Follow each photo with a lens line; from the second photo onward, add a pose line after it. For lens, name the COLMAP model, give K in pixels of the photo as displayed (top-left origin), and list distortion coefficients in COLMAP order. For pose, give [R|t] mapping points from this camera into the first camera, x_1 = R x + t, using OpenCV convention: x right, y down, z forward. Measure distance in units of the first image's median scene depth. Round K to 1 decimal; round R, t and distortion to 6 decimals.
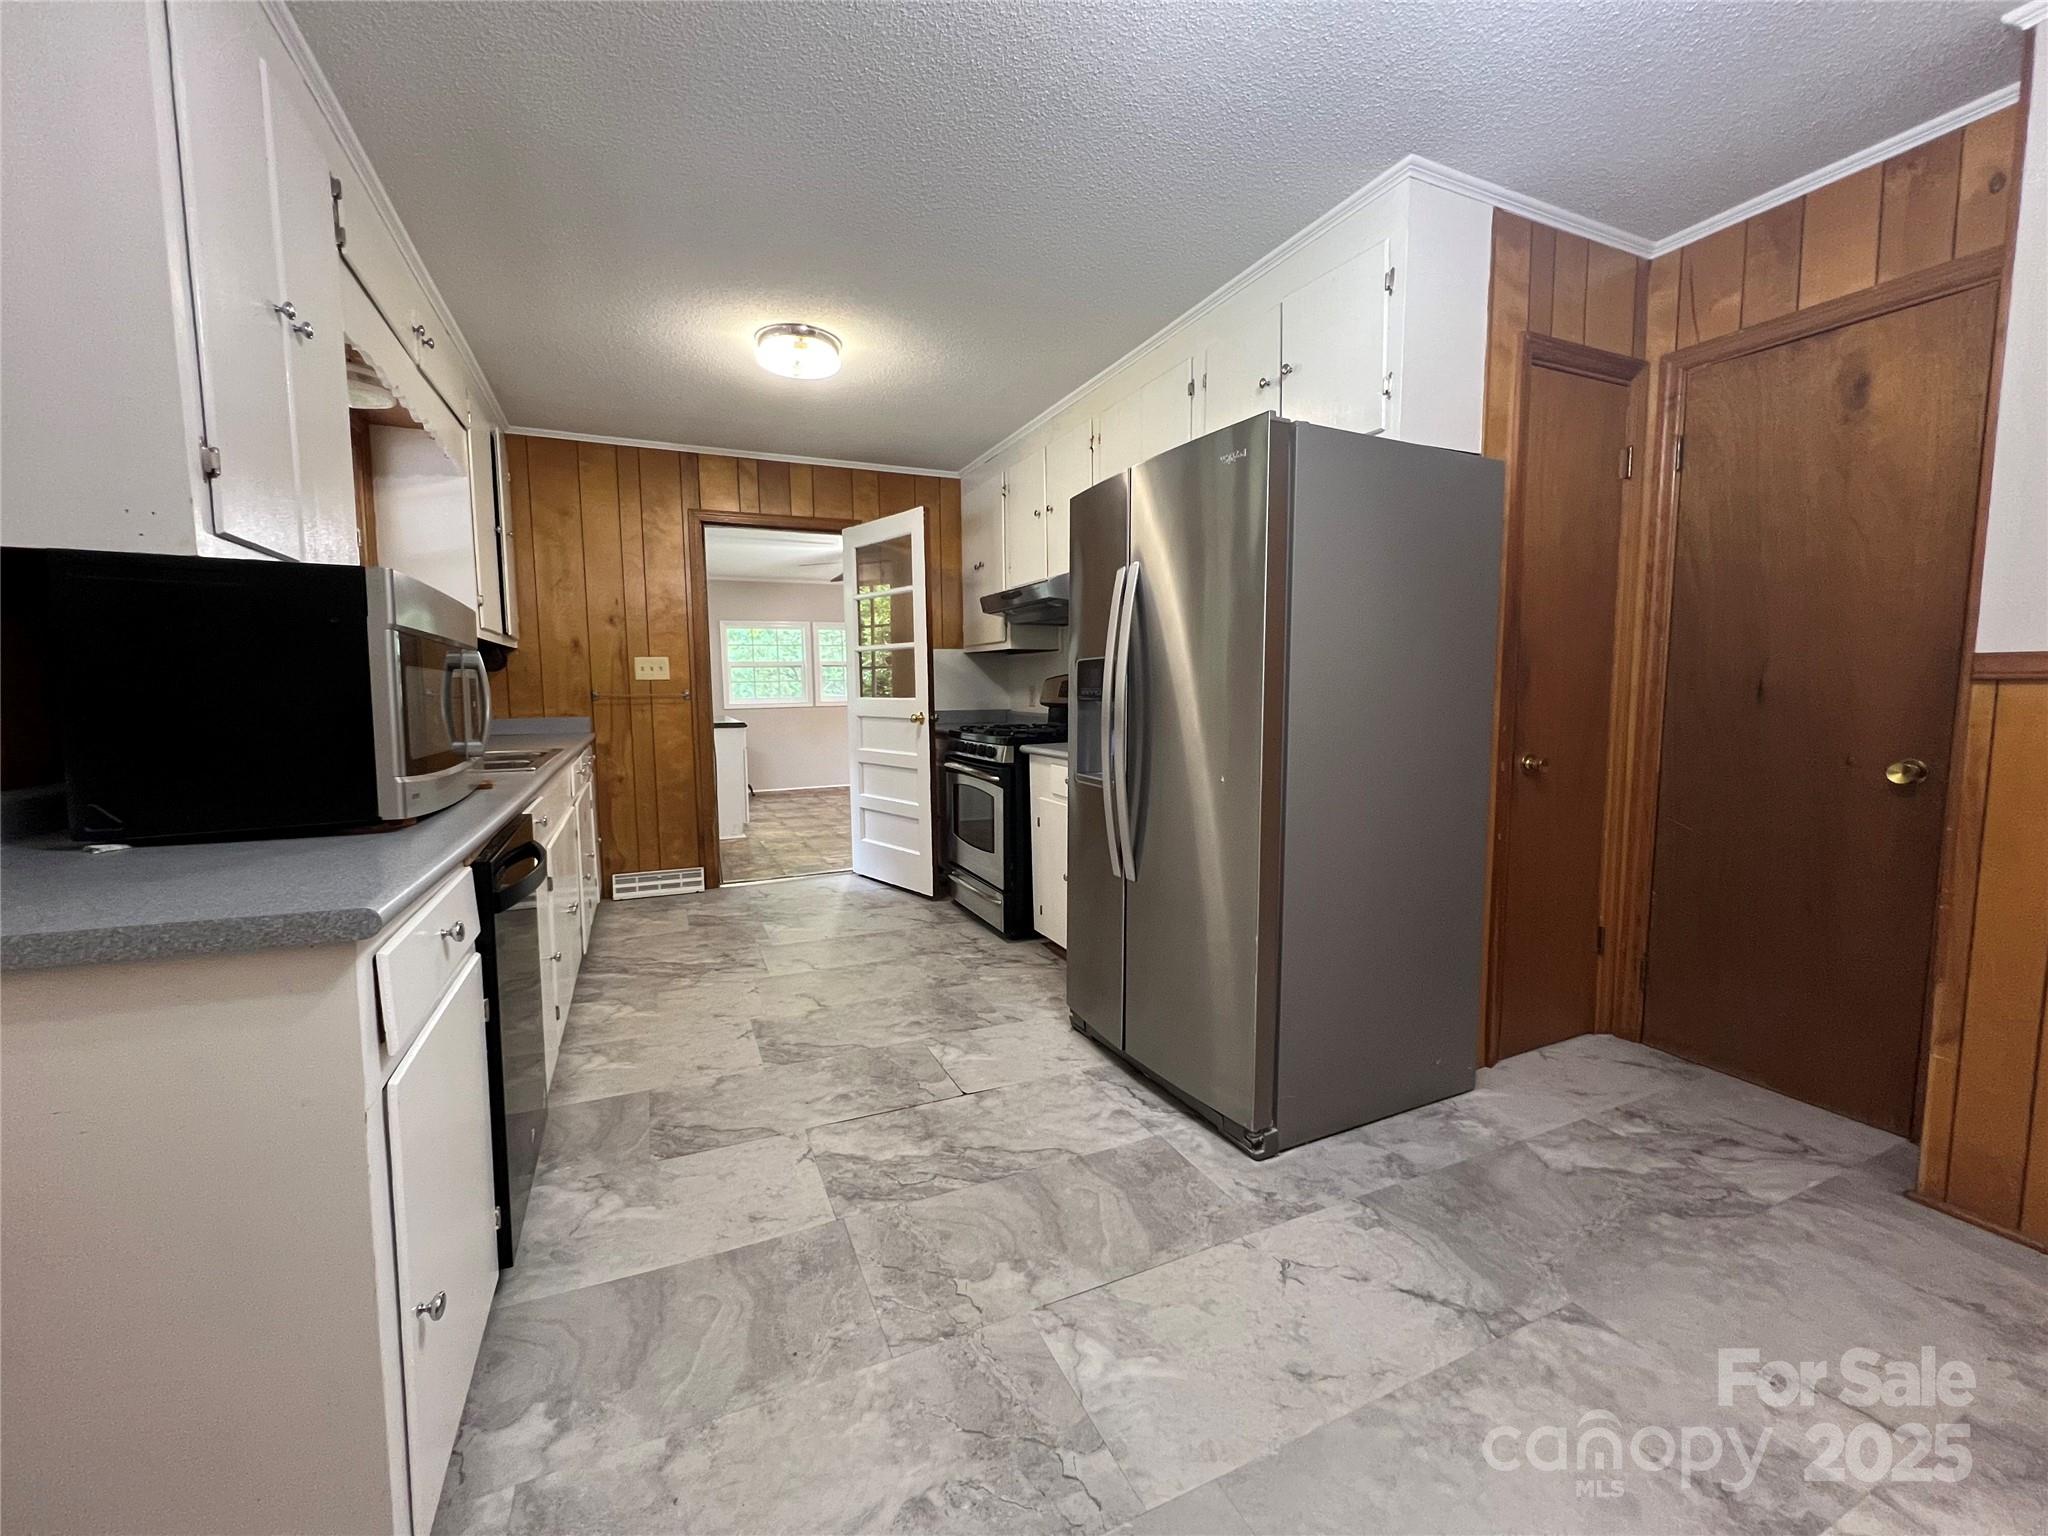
lens RADIAL K [[818.0, 0, 1019.8], [0, 818.0, 763.8], [0, 0, 1]] dist [-0.001029, -0.000033]
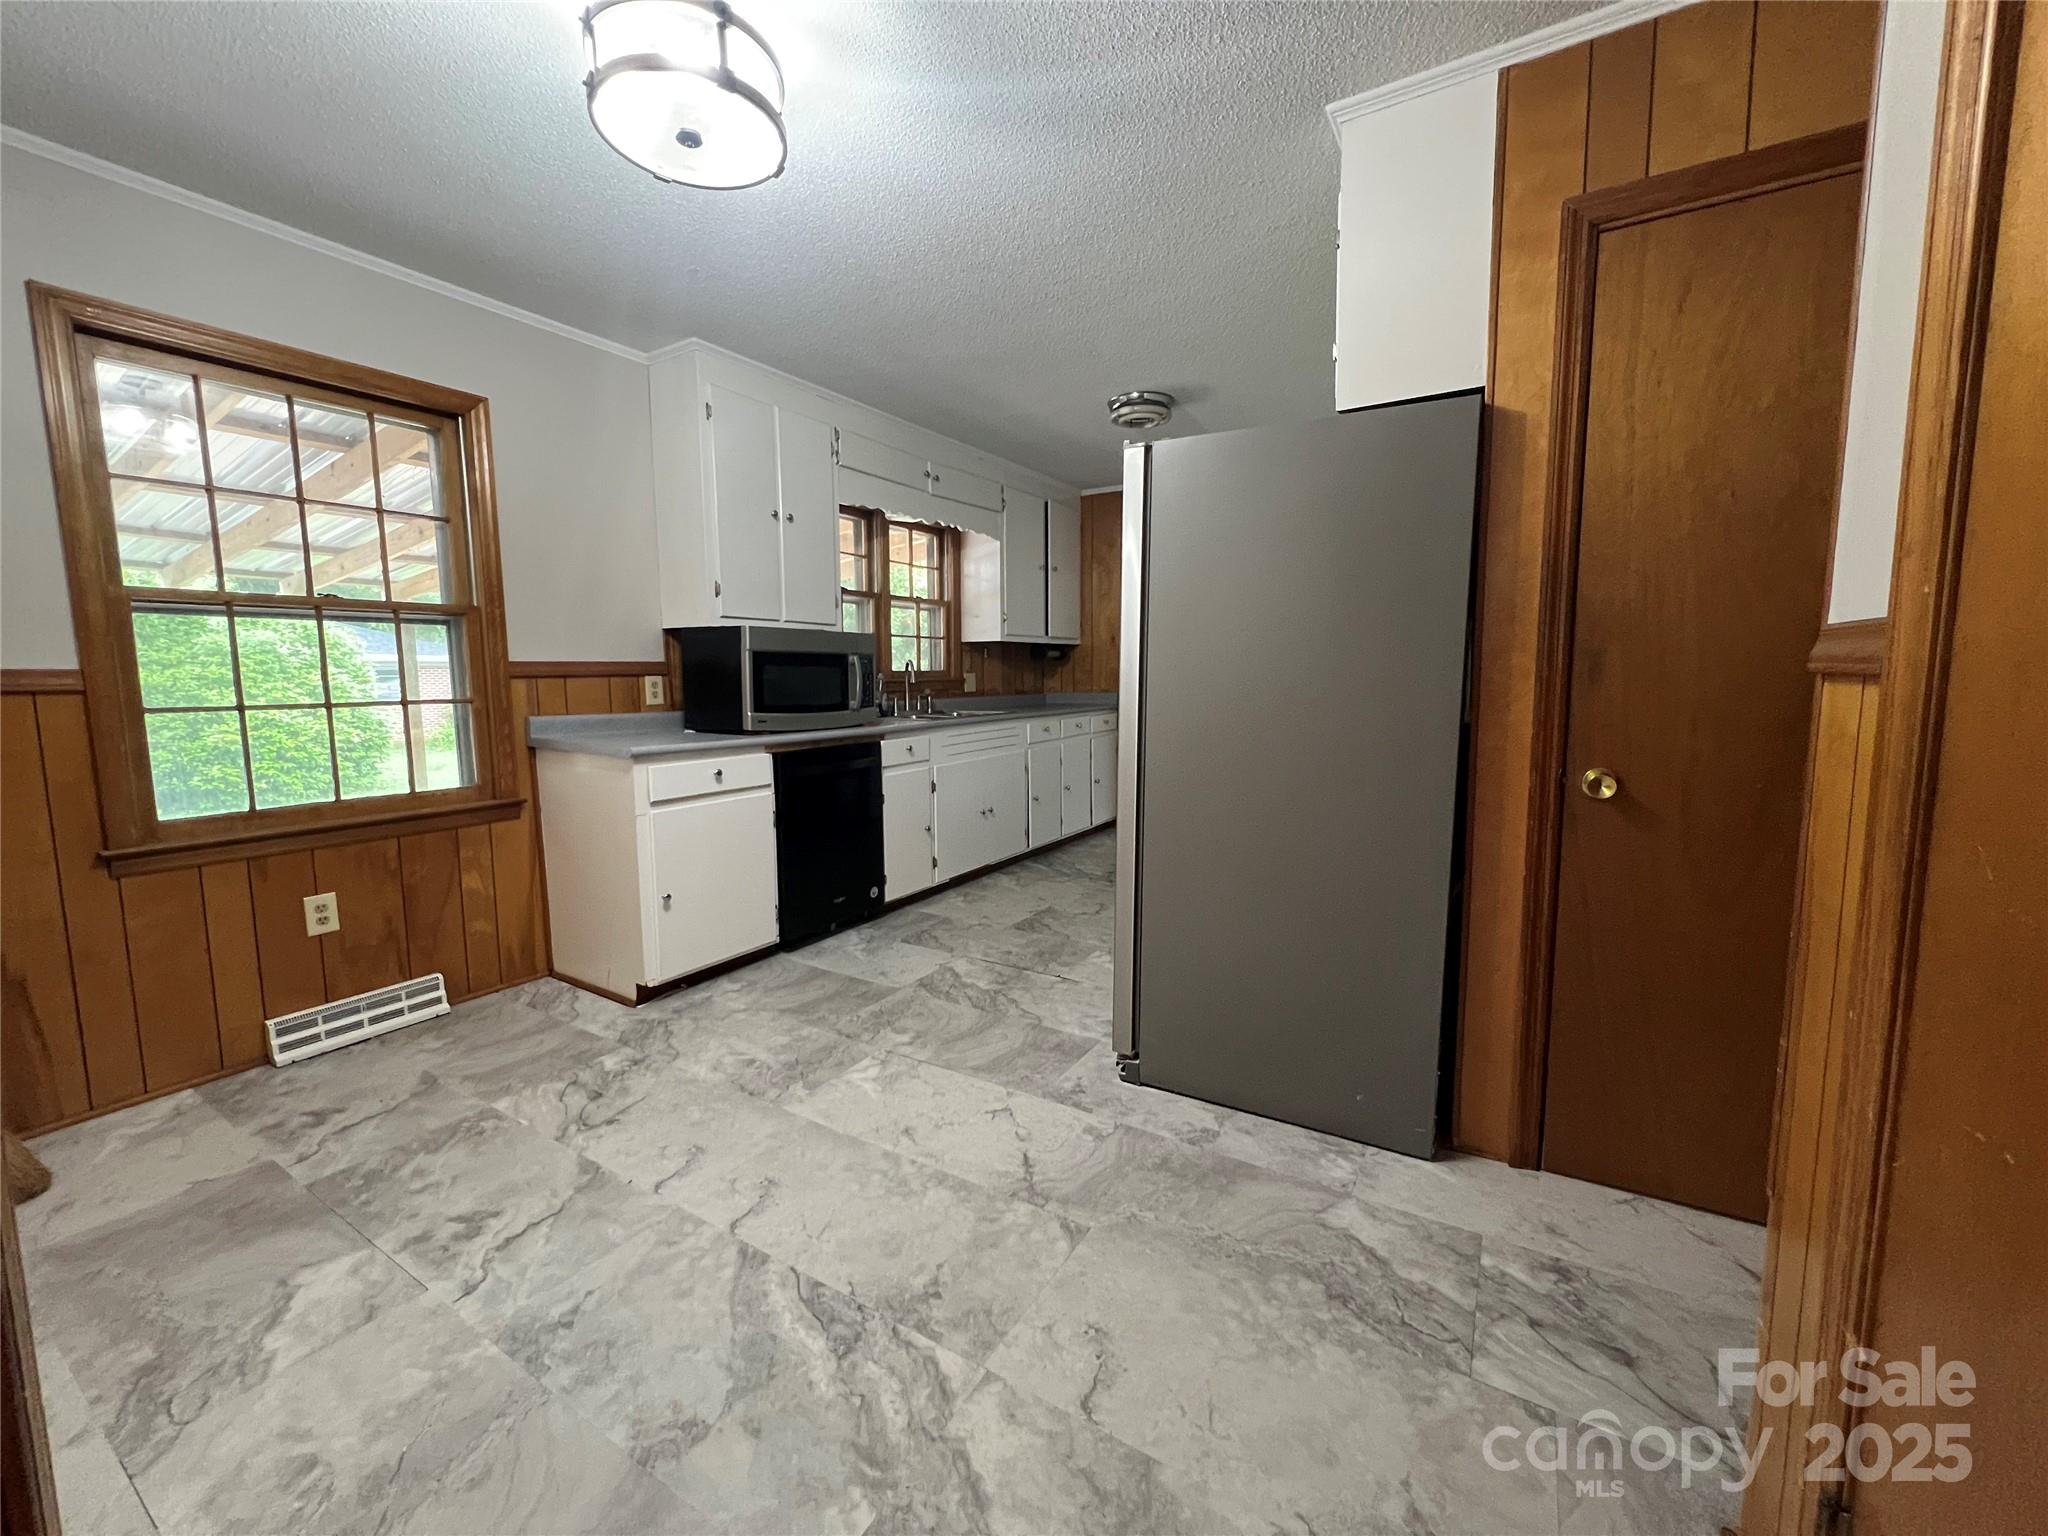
lens RADIAL K [[818.0, 0, 1019.8], [0, 818.0, 763.8], [0, 0, 1]] dist [-0.001029, -0.000033]
pose [[0.562185, 0.095306, -0.821502, 1.068372], [-0.074568, 0.995133, 0.064420, -0.030431], [0.823643, 0.025042, 0.566555, 0.190523]]
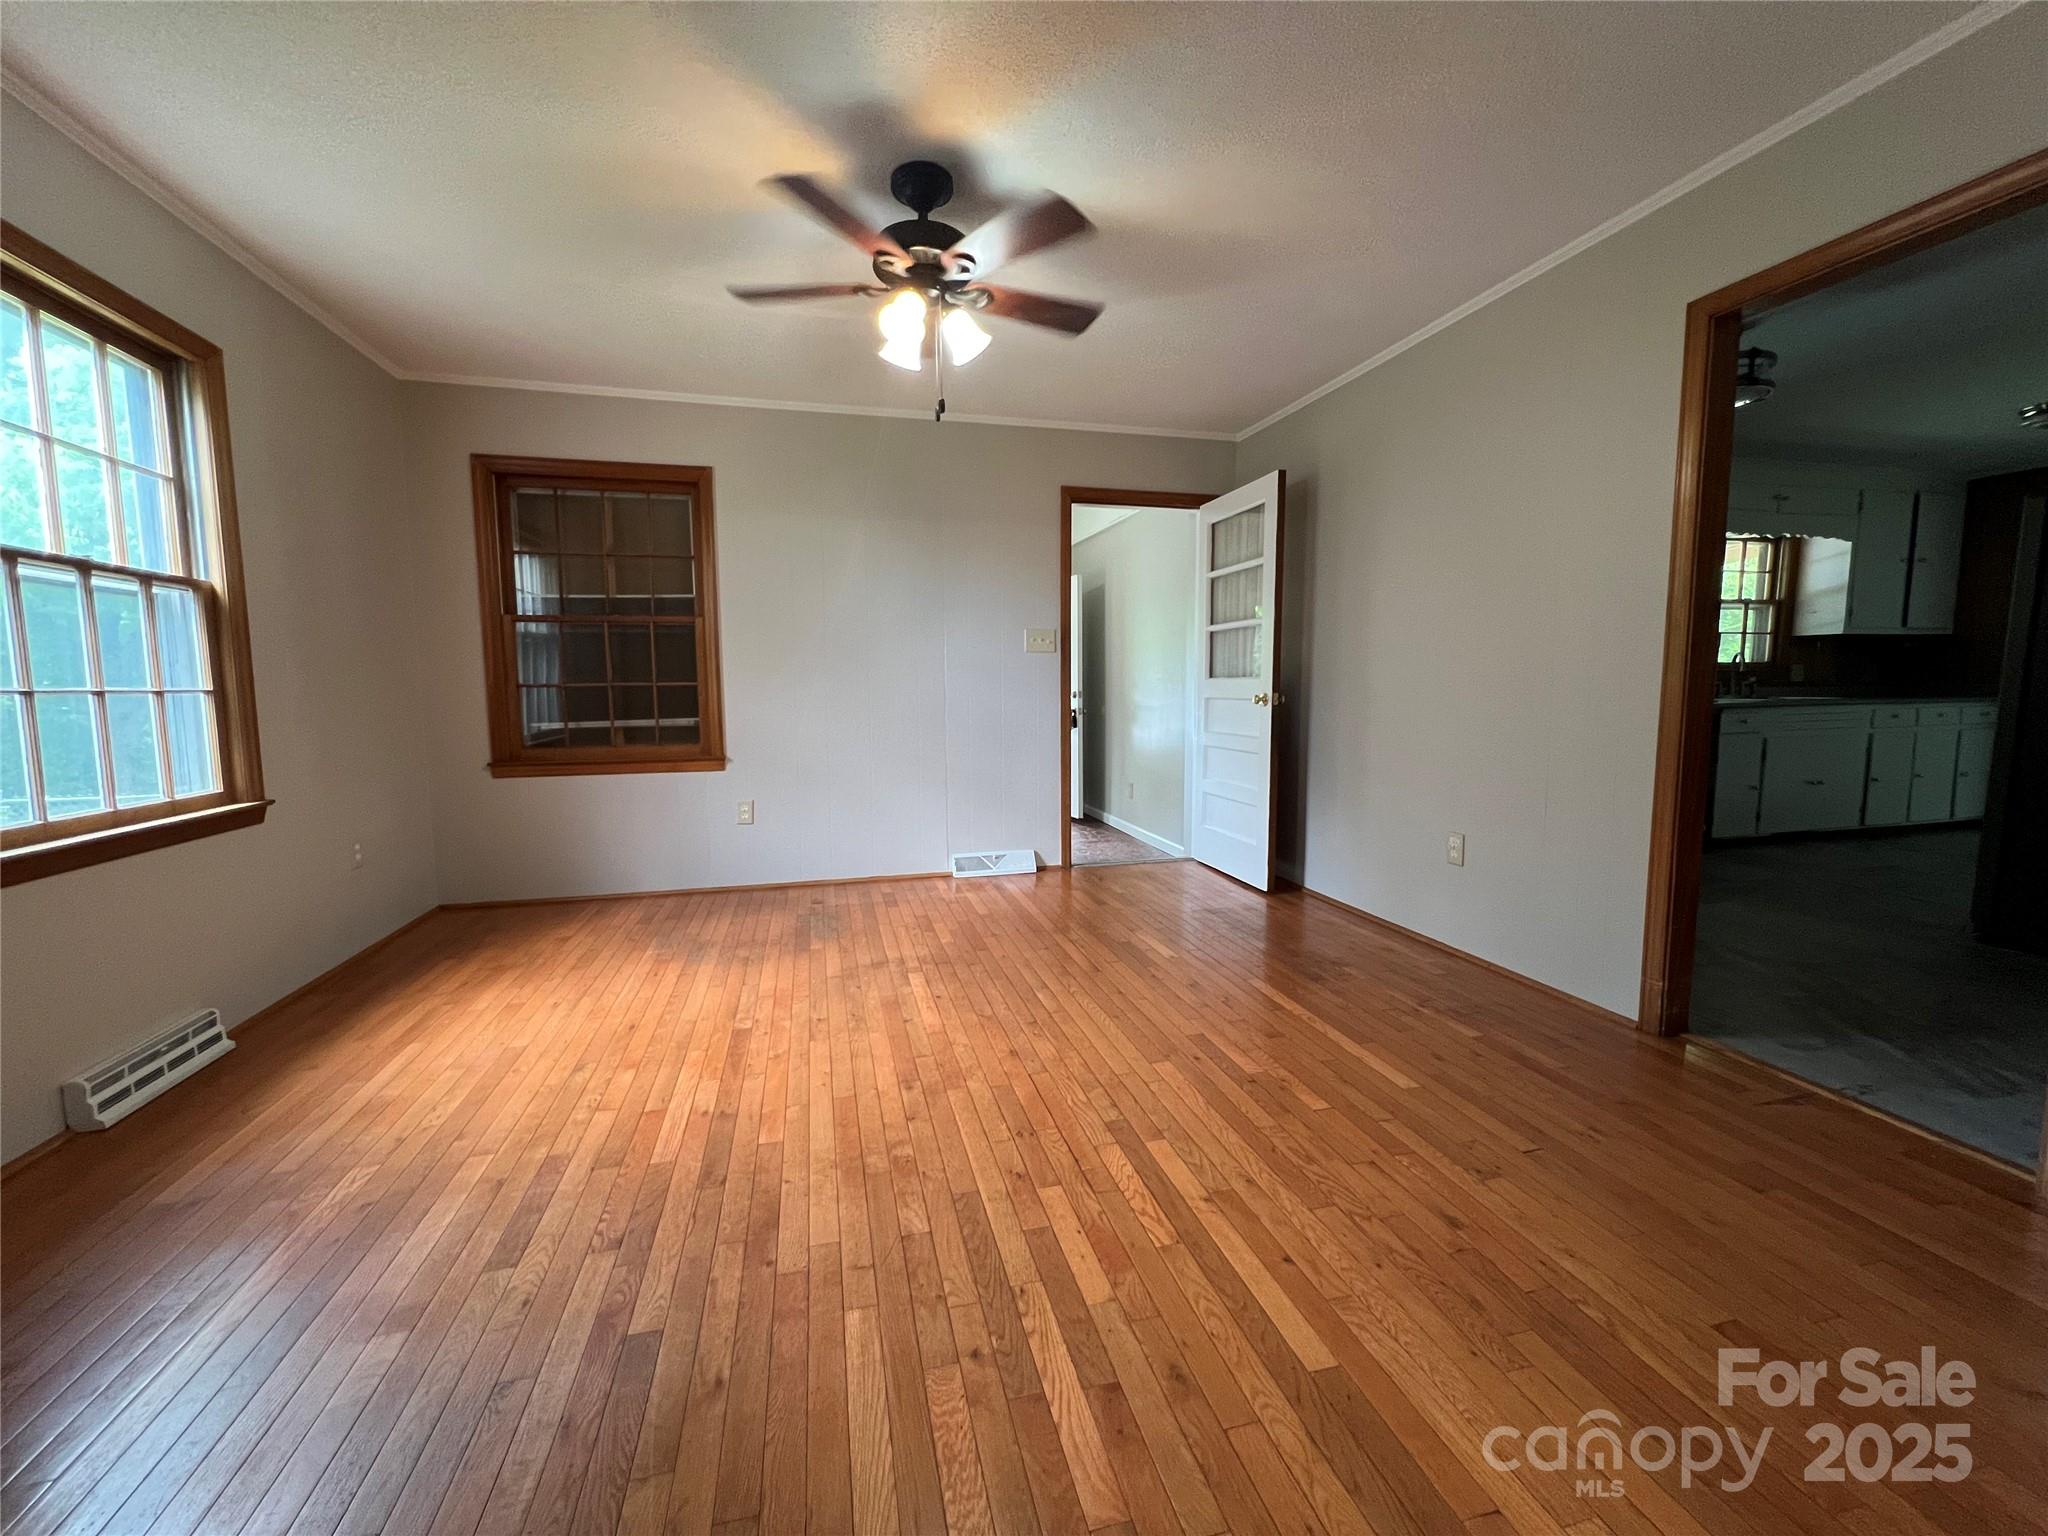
lens RADIAL K [[818.0, 0, 1019.8], [0, 818.0, 763.8], [0, 0, 1]] dist [-0.001029, -0.000033]
pose [[-0.179598, 0.105266, -0.978092, 2.089900], [-0.079299, 0.989474, 0.121052, 0.072649], [0.980539, 0.099302, -0.169360, -0.595255]]
